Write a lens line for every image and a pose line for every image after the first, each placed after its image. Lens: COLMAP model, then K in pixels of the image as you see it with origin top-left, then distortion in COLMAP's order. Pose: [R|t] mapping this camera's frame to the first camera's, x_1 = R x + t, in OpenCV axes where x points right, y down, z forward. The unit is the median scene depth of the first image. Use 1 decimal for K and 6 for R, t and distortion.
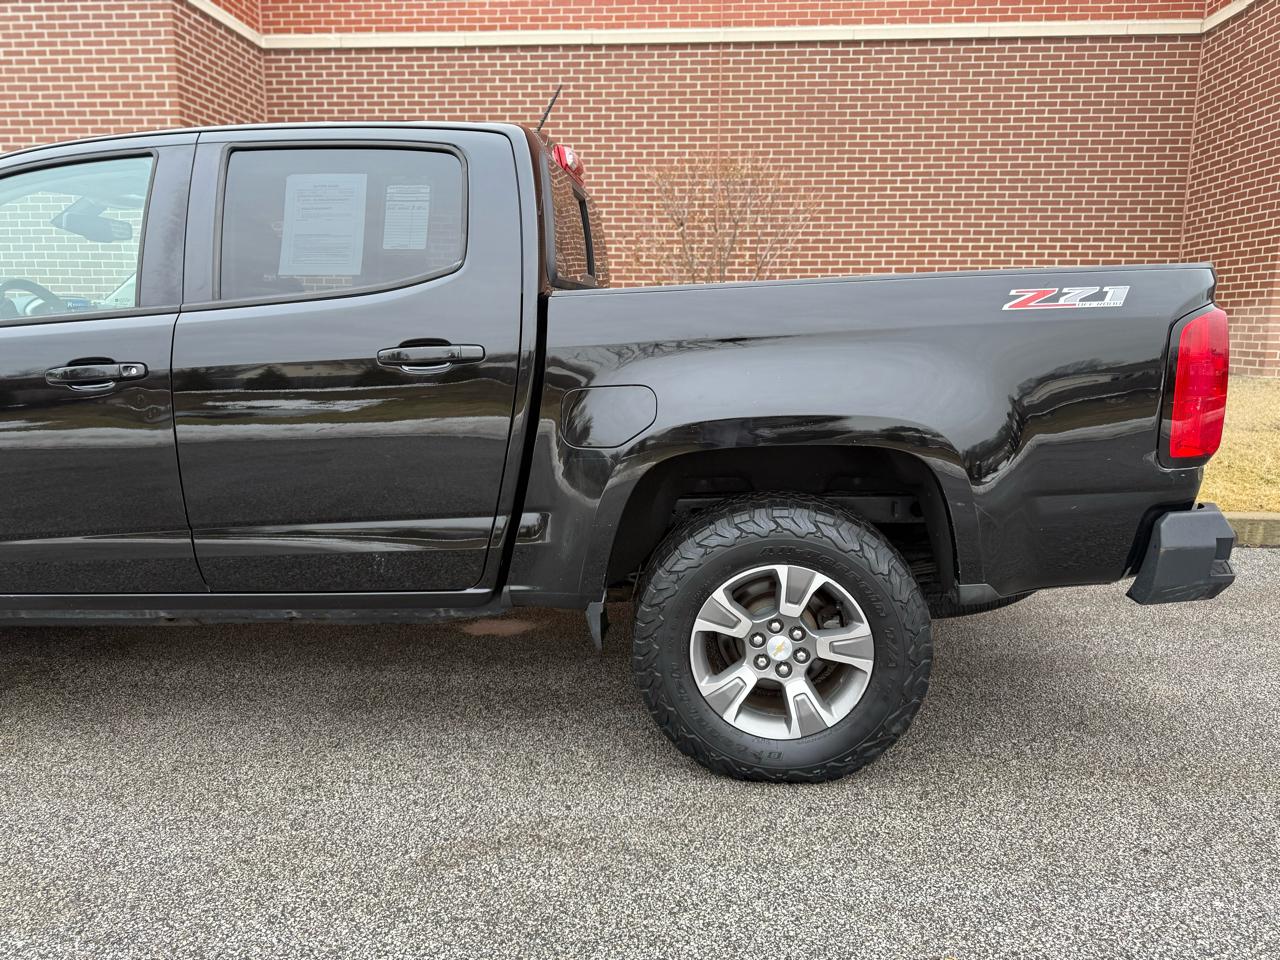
lens RADIAL K [[915.2, 0, 642.7], [0, 915.2, 476.8], [0, 0, 1]] dist [0.020604, -0.022363]
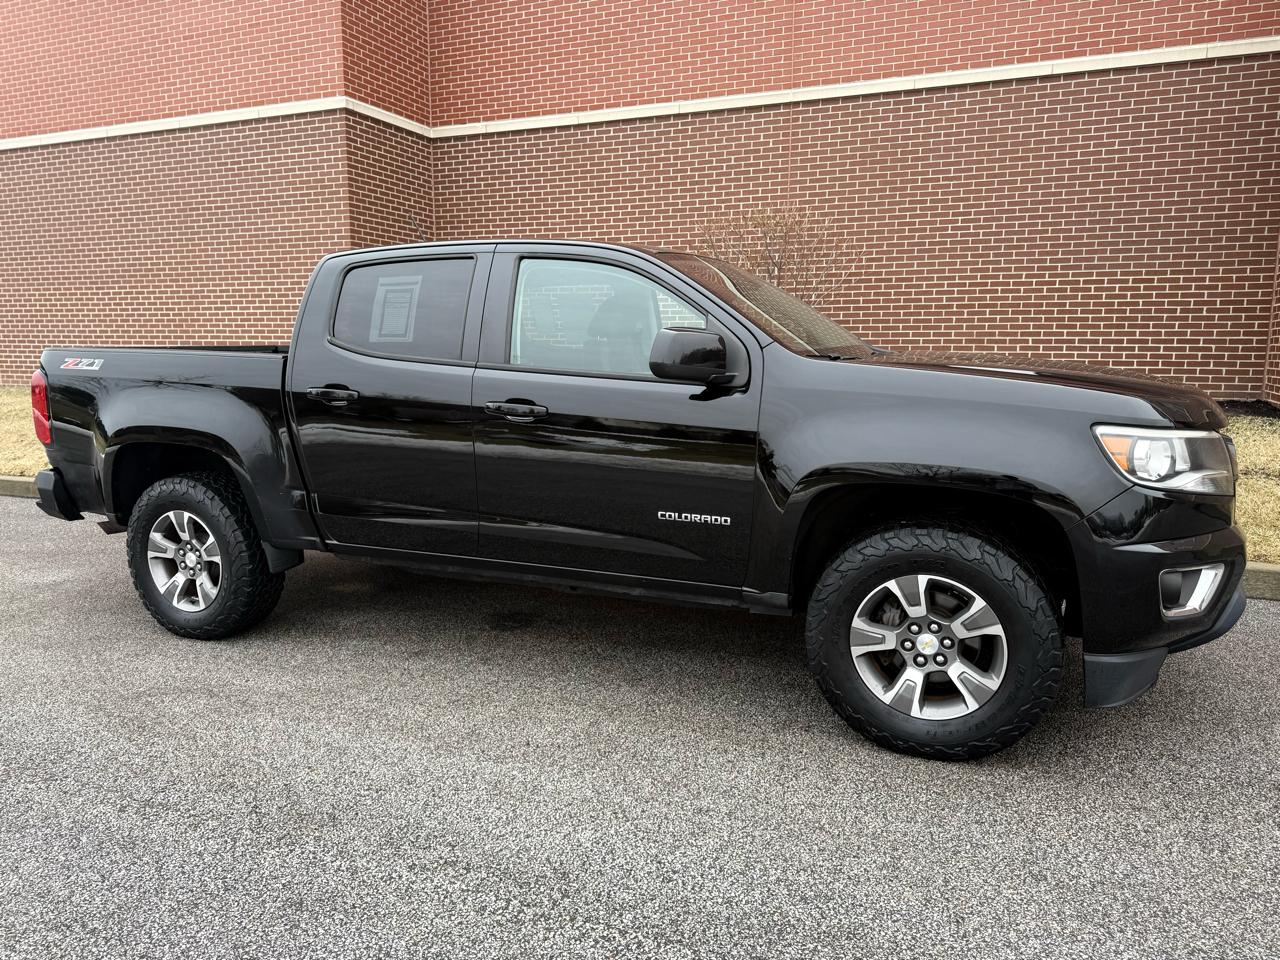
lens RADIAL K [[916.9, 0, 638.5], [0, 916.9, 483.1], [0, 0, 1]] dist [0.024587, -0.024587]
pose [[0.944594, 0.045688, -0.325046, 0.290048], [-0.051699, 0.998614, -0.009876, -0.000707], [0.324145, 0.026133, 0.945646, -0.081965]]
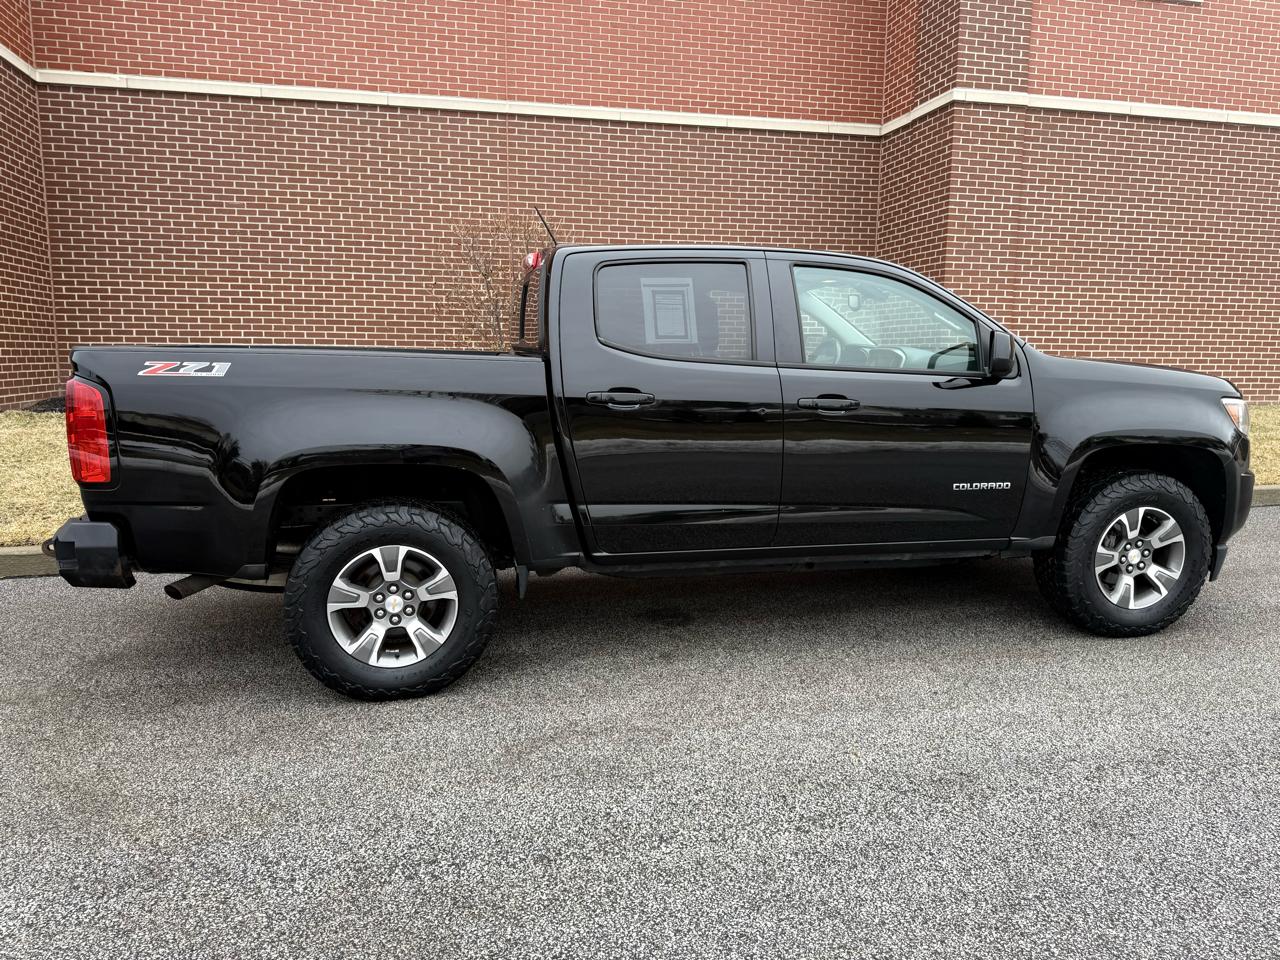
lens RADIAL K [[914.2, 0, 636.2], [0, 914.2, 480.2], [0, 0, 1]] dist [0.023192, -0.021999]
pose [[0.955543, -0.041856, 0.291866, -0.110898], [0.048965, 0.998654, -0.017089, 0.005175], [-0.290758, 0.030621, 0.956306, -0.112603]]
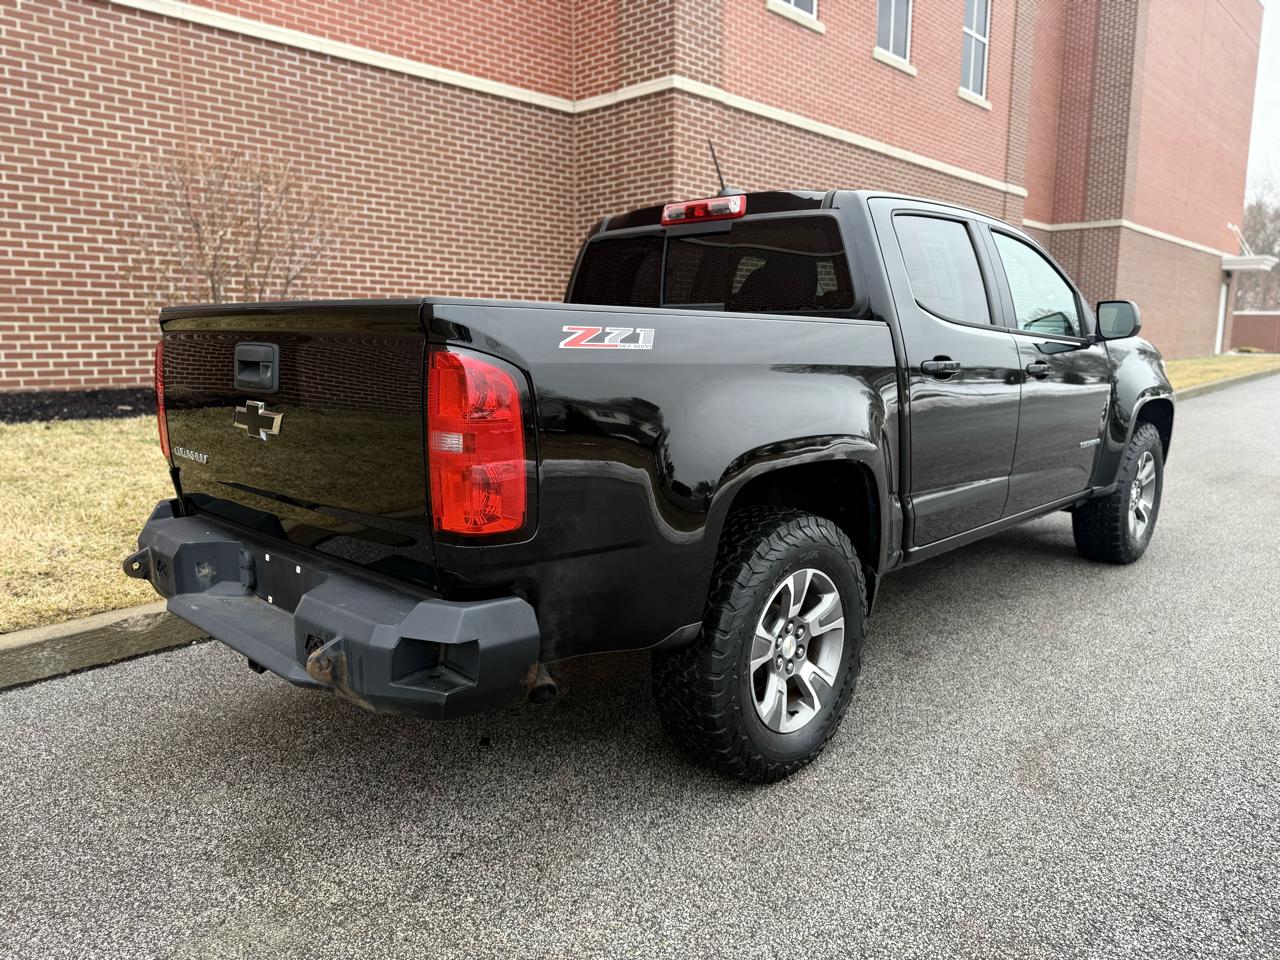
lens RADIAL K [[914.4, 0, 642.0], [0, 914.4, 484.2], [0, 0, 1]] dist [0.024983, -0.026696]
pose [[0.626358, -0.128038, 0.768948, -0.360180], [0.133945, 0.989425, 0.055643, -0.030507], [-0.767942, 0.068145, 0.636885, 0.146781]]
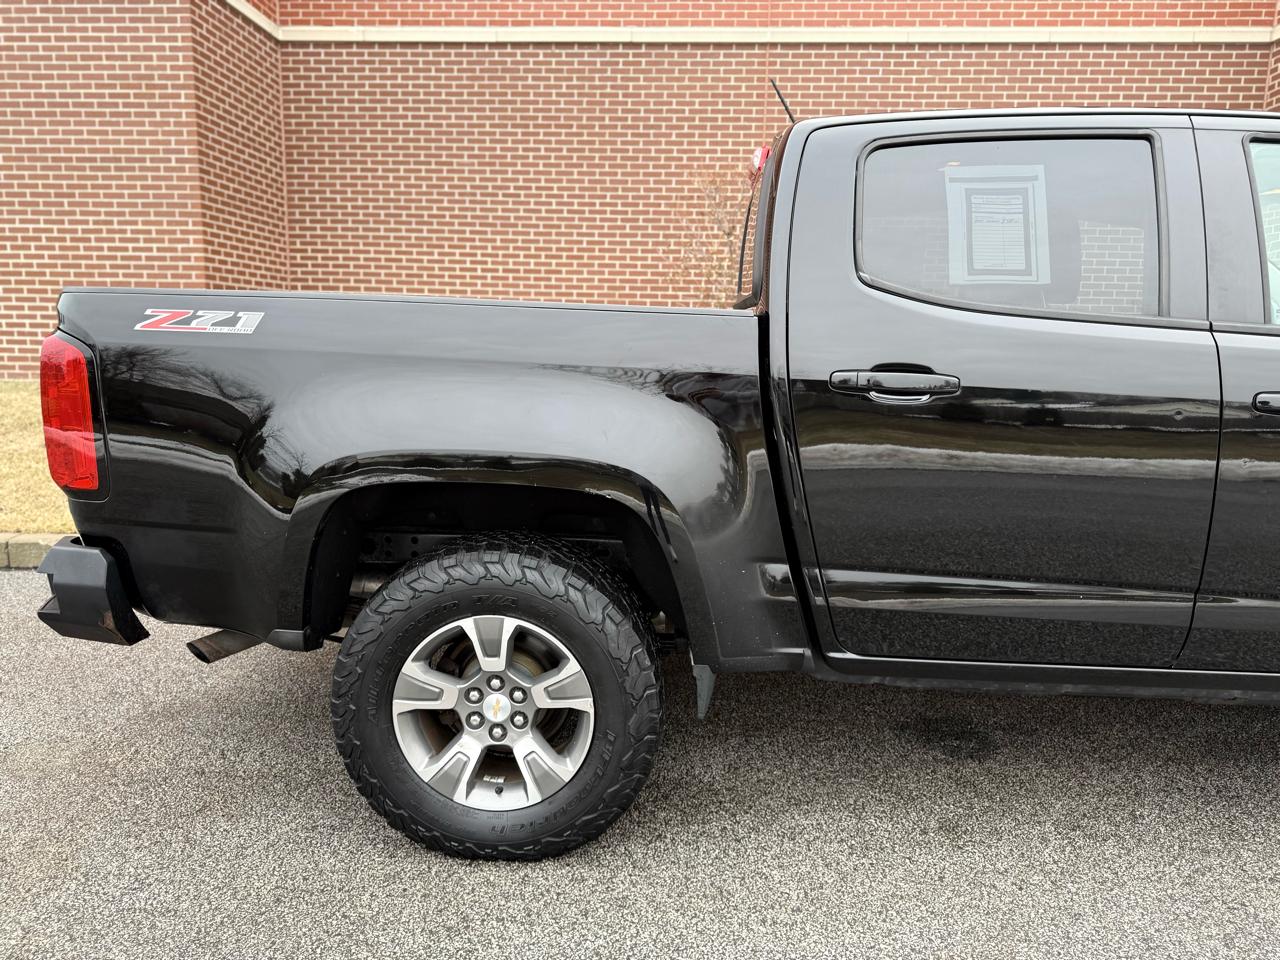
lens RADIAL K [[915.3, 0, 640.0], [0, 915.3, 480.0], [0, 0, 1]] dist [0.021720, -0.023374]
pose [[0.999734, 0.007946, 0.021651, -0.063752], [-0.007790, 0.999943, -0.007270, -0.013104], [-0.021708, 0.007100, 0.999739, 0.056611]]
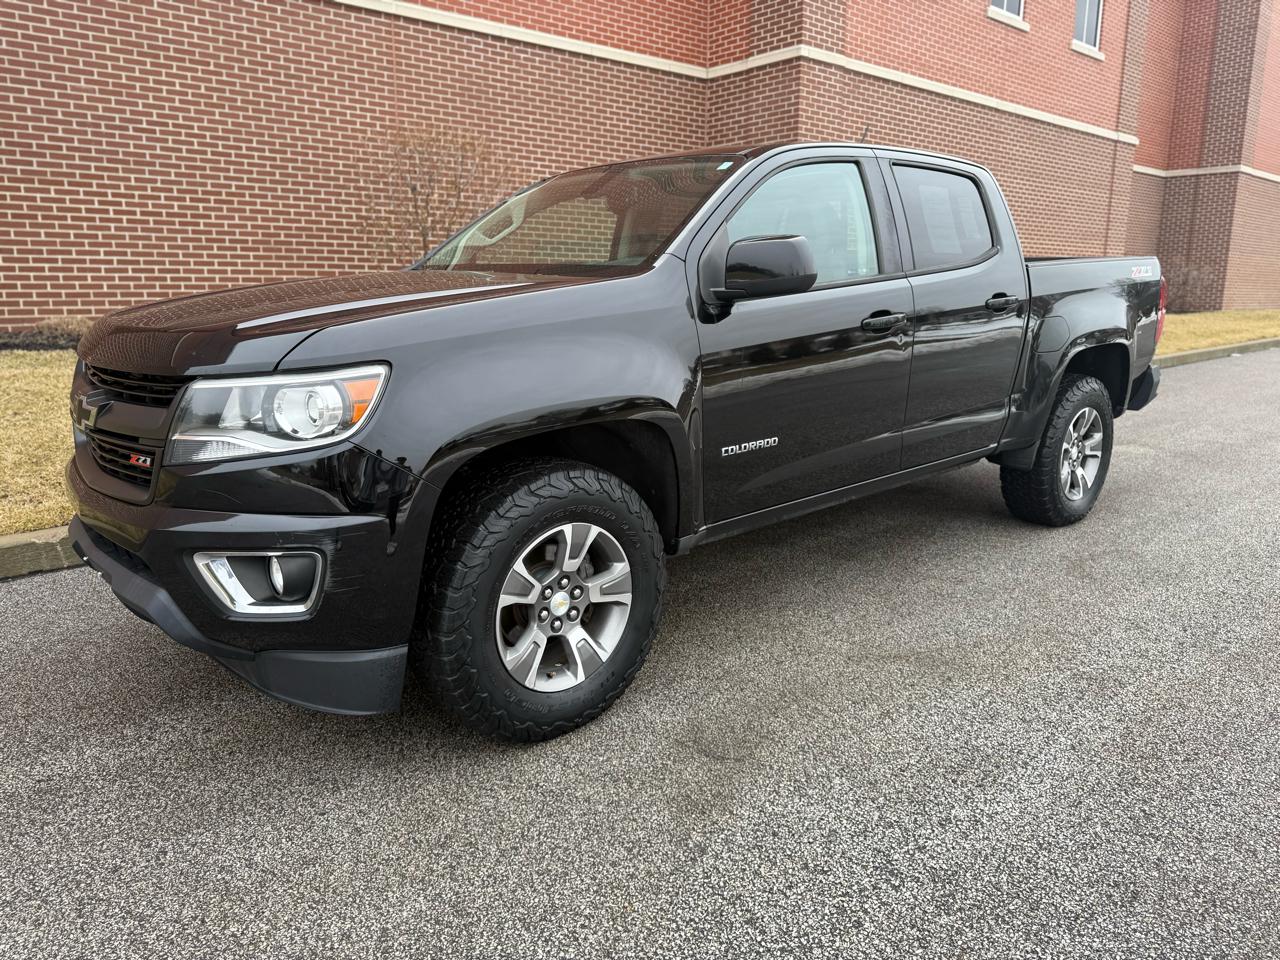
lens RADIAL K [[920.5, 0, 639.7], [0, 920.5, 472.3], [0, 0, 1]] dist [0.025930, -0.032705]
pose [[0.702328, -0.144431, 0.697047, -0.521724], [0.120943, 0.989175, 0.083101, -0.013041], [-0.701504, 0.025938, 0.712193, 0.071688]]
